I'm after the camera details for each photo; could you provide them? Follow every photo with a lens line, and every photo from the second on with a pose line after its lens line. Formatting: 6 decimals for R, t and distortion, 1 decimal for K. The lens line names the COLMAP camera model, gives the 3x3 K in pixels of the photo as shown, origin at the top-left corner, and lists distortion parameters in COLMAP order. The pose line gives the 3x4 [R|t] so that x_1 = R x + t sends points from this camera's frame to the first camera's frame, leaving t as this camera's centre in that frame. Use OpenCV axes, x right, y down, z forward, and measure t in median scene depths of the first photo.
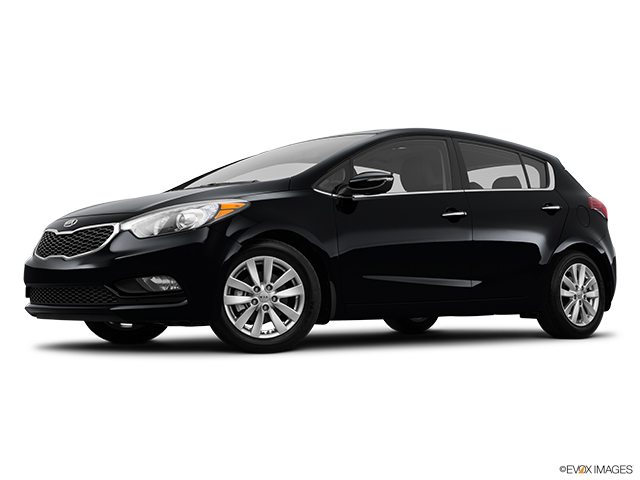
lens RADIAL K [[980.5, 0, 314.4], [0, 980.5, 237.2], [0, 0, 1]] dist [0.133057, 0.000000]
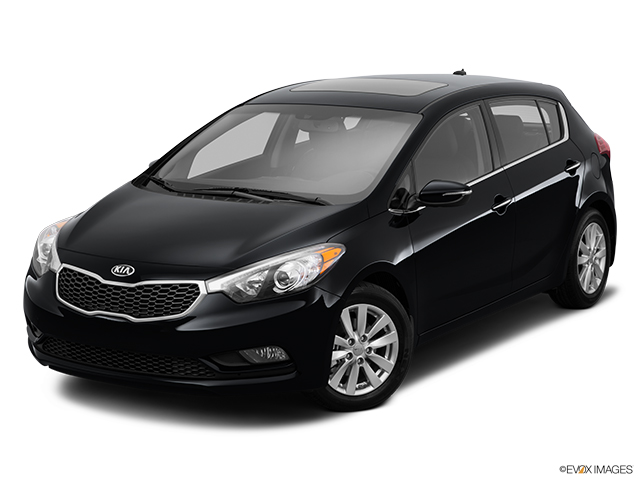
lens RADIAL K [[1461.8, 0, 319.3], [0, 1461.8, 236.5], [0, 0, 1]] dist [0.246702, 0.000000]
pose [[0.955685, -0.048746, 0.290328, -0.459132], [-0.014601, 0.977134, 0.212124, -0.315375], [-0.294029, -0.206963, 0.933120, -0.197193]]
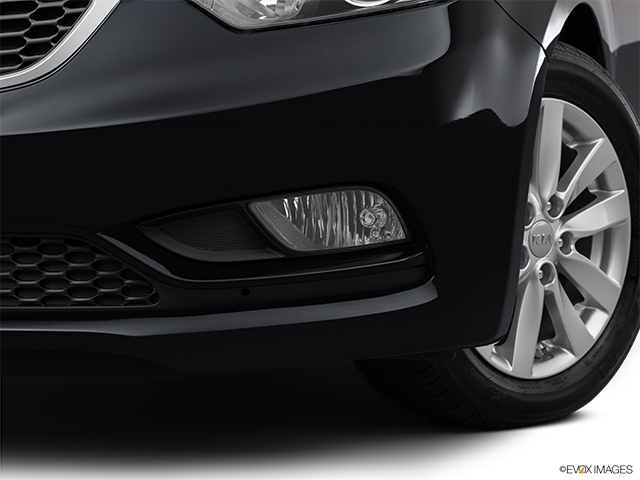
lens RADIAL K [[1461.8, 0, 322.4], [0, 1461.8, 241.5], [0, 0, 1]] dist [0.246702, 0.000000]
pose [[0.865351, -0.050281, 0.498637, -0.325076], [-0.027436, 0.988710, 0.147312, -0.001347], [-0.500414, -0.141157, 0.854201, 0.651658]]
